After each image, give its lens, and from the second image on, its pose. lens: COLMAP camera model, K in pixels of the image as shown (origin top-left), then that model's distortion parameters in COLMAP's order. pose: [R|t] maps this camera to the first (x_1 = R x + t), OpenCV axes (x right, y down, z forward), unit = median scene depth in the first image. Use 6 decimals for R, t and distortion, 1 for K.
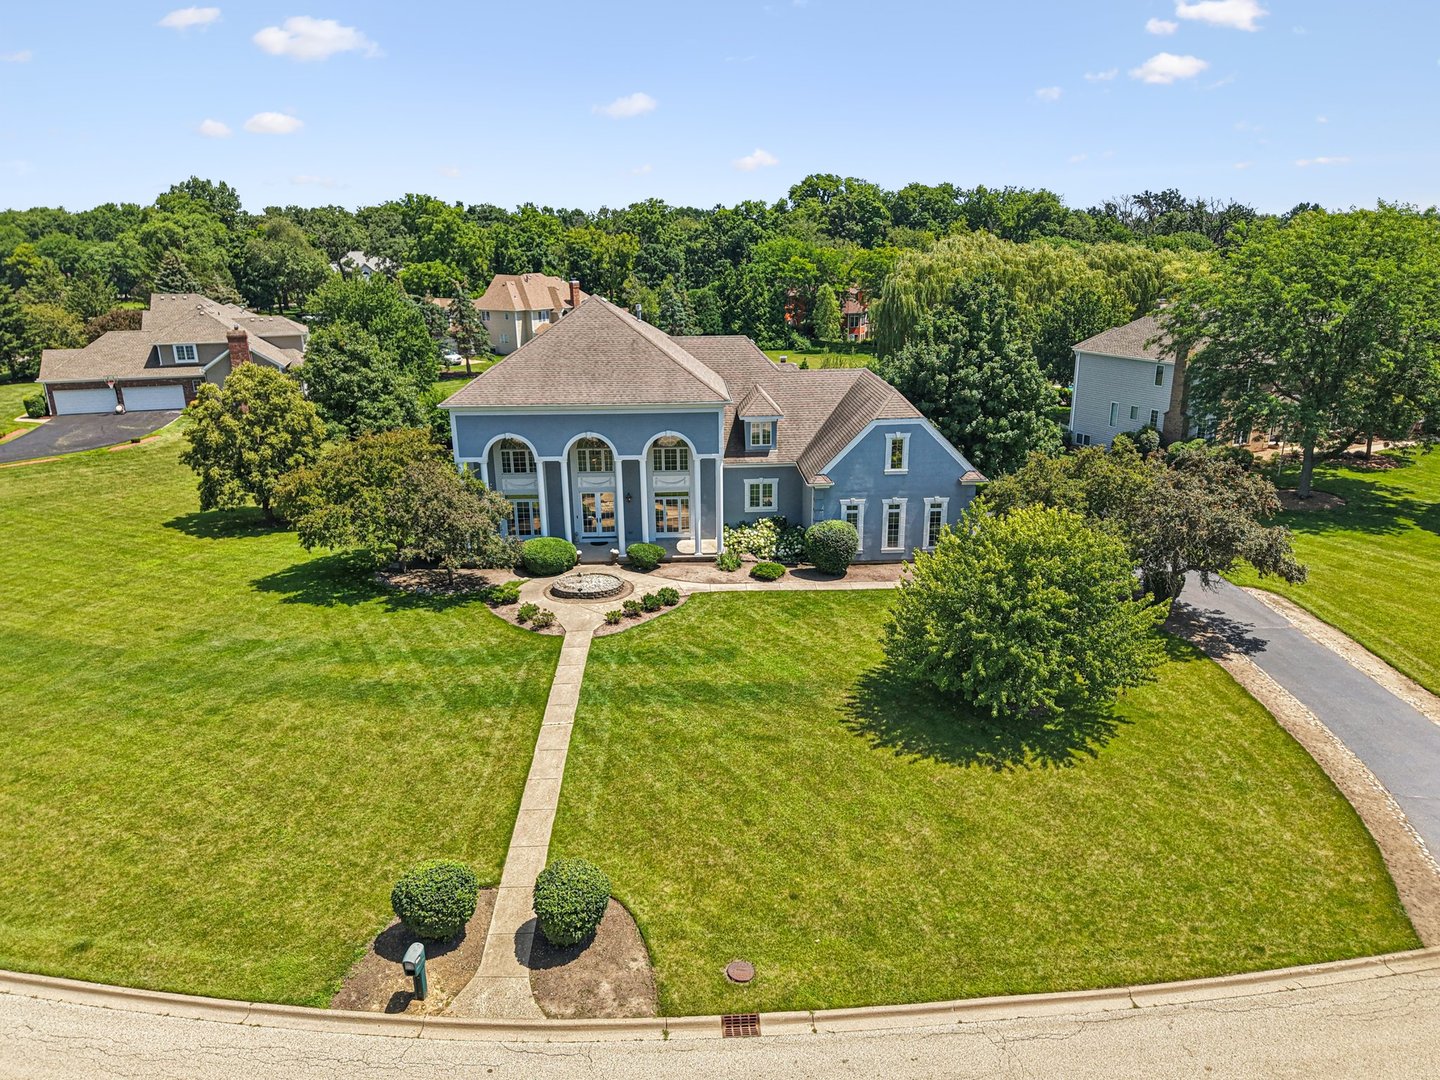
lens RADIAL K [[1002.0, 0, 720.0], [0, 1002.0, 540.0], [0, 0, 1]] dist [0.010418, -0.006573]
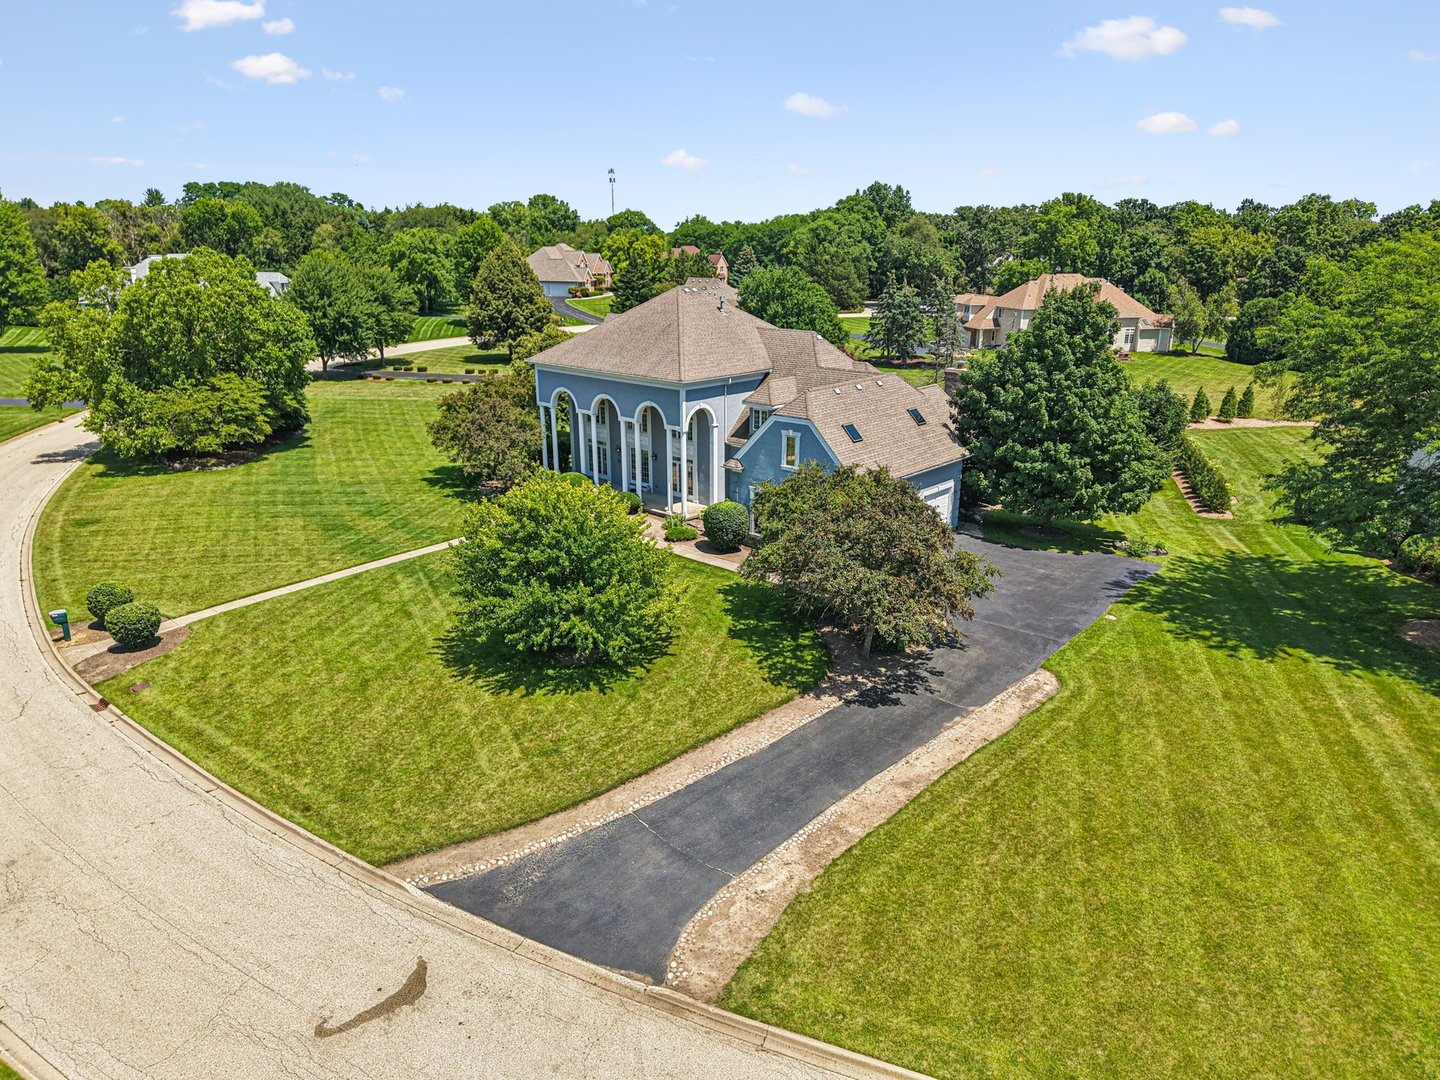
lens RADIAL K [[992.2, 0, 720.0], [0, 992.2, 540.0], [0, 0, 1]] dist [0.052323, -0.068541]
pose [[0.718439, 0.218100, -0.660514, 0.683293], [-0.215842, 0.972600, 0.086380, -0.057341], [0.661255, 0.080508, 0.745829, 0.158117]]
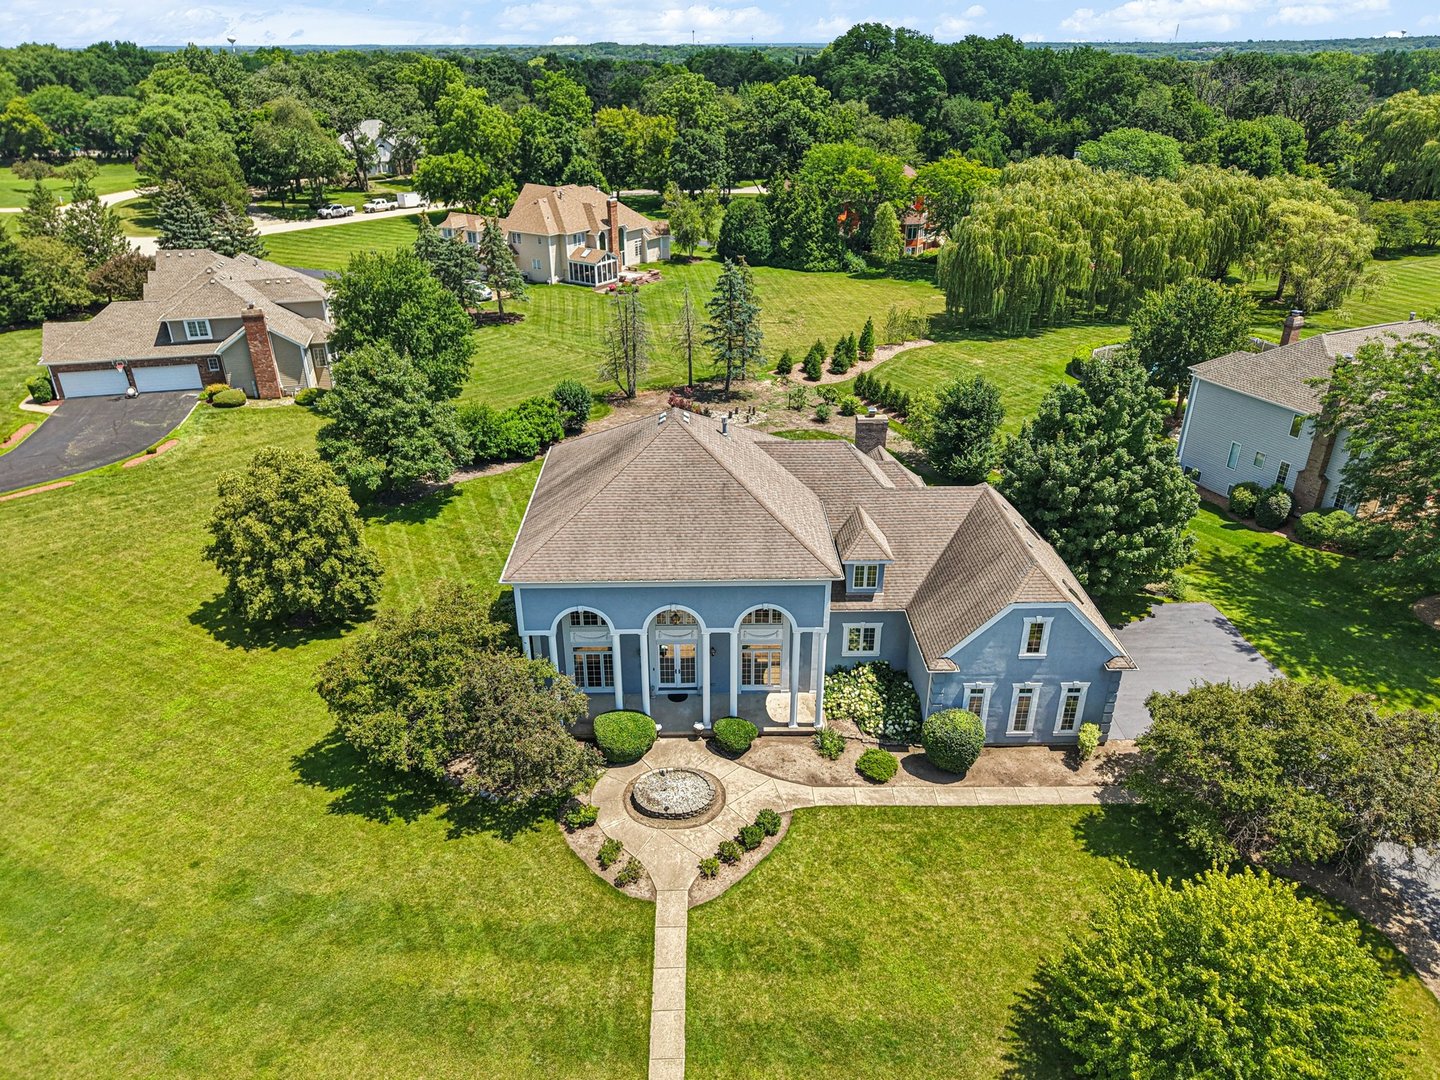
lens RADIAL K [[988.1, 0, 720.0], [0, 988.1, 540.0], [0, 0, 1]] dist [0.005028, -0.000686]
pose [[0.999699, 0.019340, -0.015120, -0.066319], [-0.016538, 0.985742, 0.167451, -0.253132], [0.018143, -0.167151, 0.985764, 0.147328]]
